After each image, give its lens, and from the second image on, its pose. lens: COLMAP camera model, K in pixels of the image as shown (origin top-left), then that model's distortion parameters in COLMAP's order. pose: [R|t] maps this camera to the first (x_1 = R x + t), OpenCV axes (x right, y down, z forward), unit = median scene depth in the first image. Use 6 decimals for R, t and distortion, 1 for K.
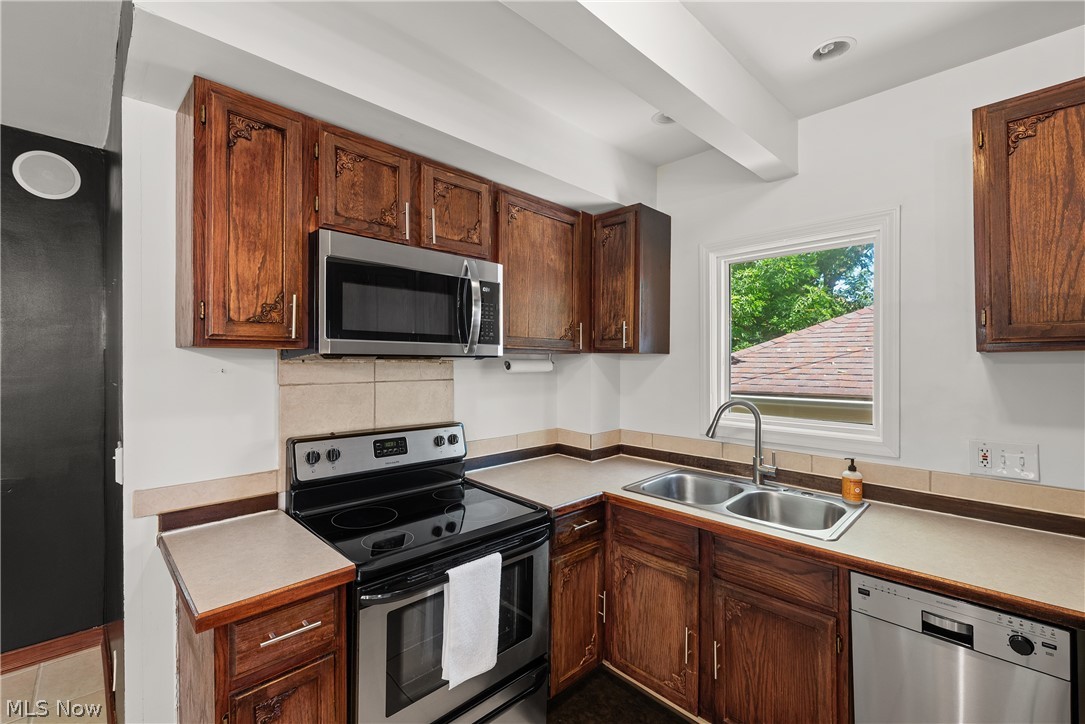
lens RADIAL K [[456.7, 0, 542.5], [0, 456.7, 362.0], [0, 0, 1]] dist [0.003020, 0.000390]
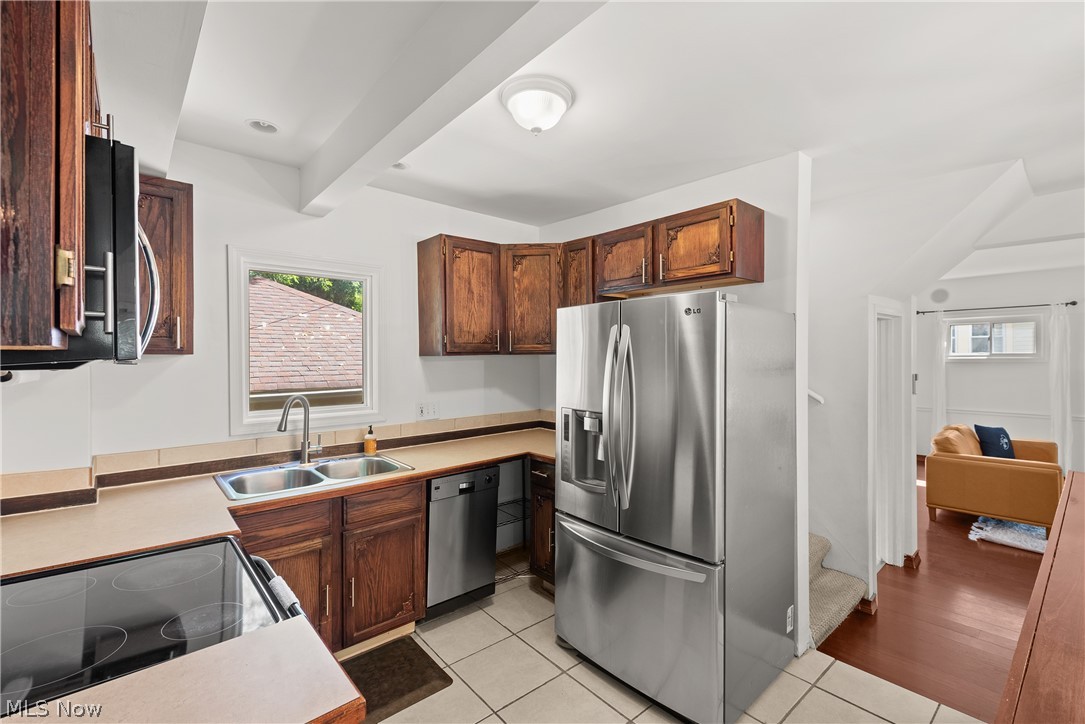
lens RADIAL K [[484.6, 0, 542.5], [0, 484.6, 362.0], [0, 0, 1]] dist [0.000572, 0.000013]
pose [[0.051947, -0.011976, 0.998578, -1.078160], [0.008659, 0.999896, 0.011541, -0.015207], [-0.998612, 0.008047, 0.052045, 0.432739]]
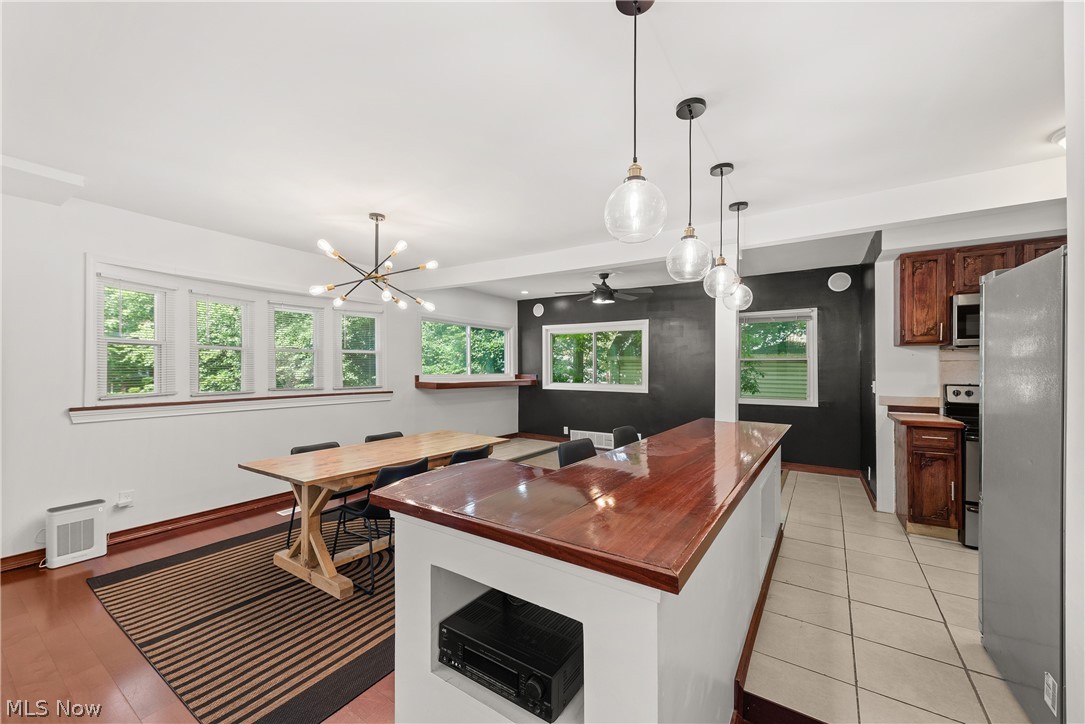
lens RADIAL K [[424.2, 0, 541.3], [0, 424.2, 366.6], [0, 0, 1]] dist [0.011396, -0.000142]
pose [[0.213942, -0.007037, -0.976821, 1.237736], [-0.001491, 0.999971, -0.007530, 0.110328], [0.976845, 0.003067, 0.213925, -1.595813]]
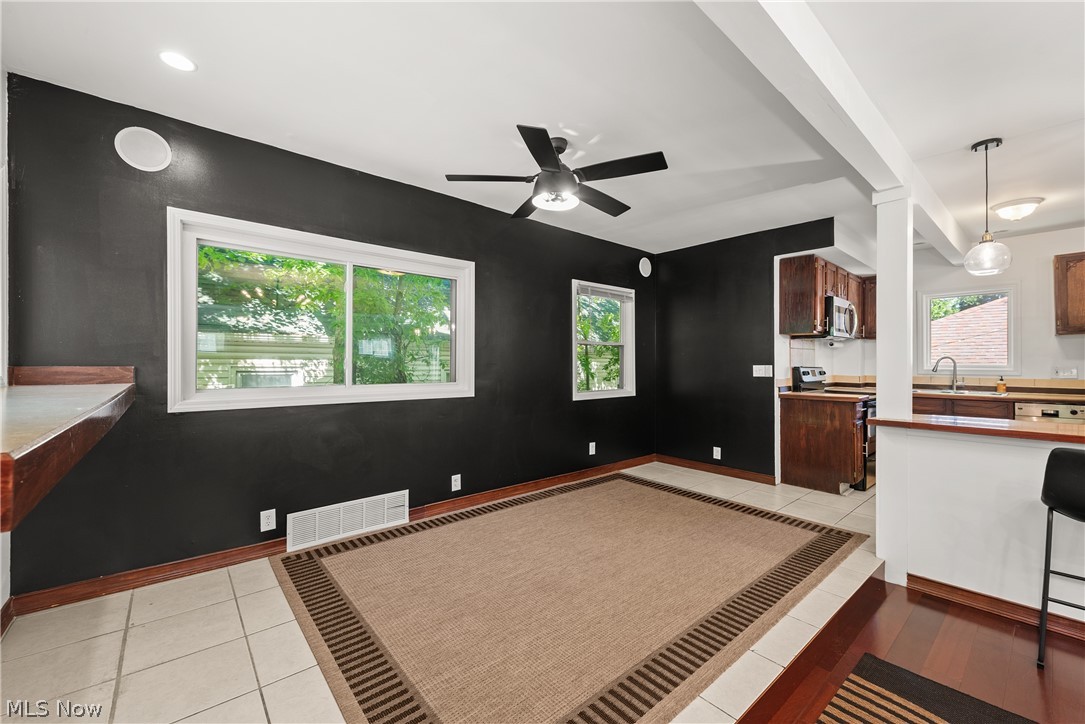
lens RADIAL K [[430.8, 0, 542.5], [0, 430.8, 362.0], [0, 0, 1]] dist [-0.000828, -0.000028]
pose [[0.998435, -0.002427, -0.055879, -2.237728], [0.002166, 0.999986, -0.004728, 0.164176], [0.055890, 0.004599, 0.998426, -1.990795]]
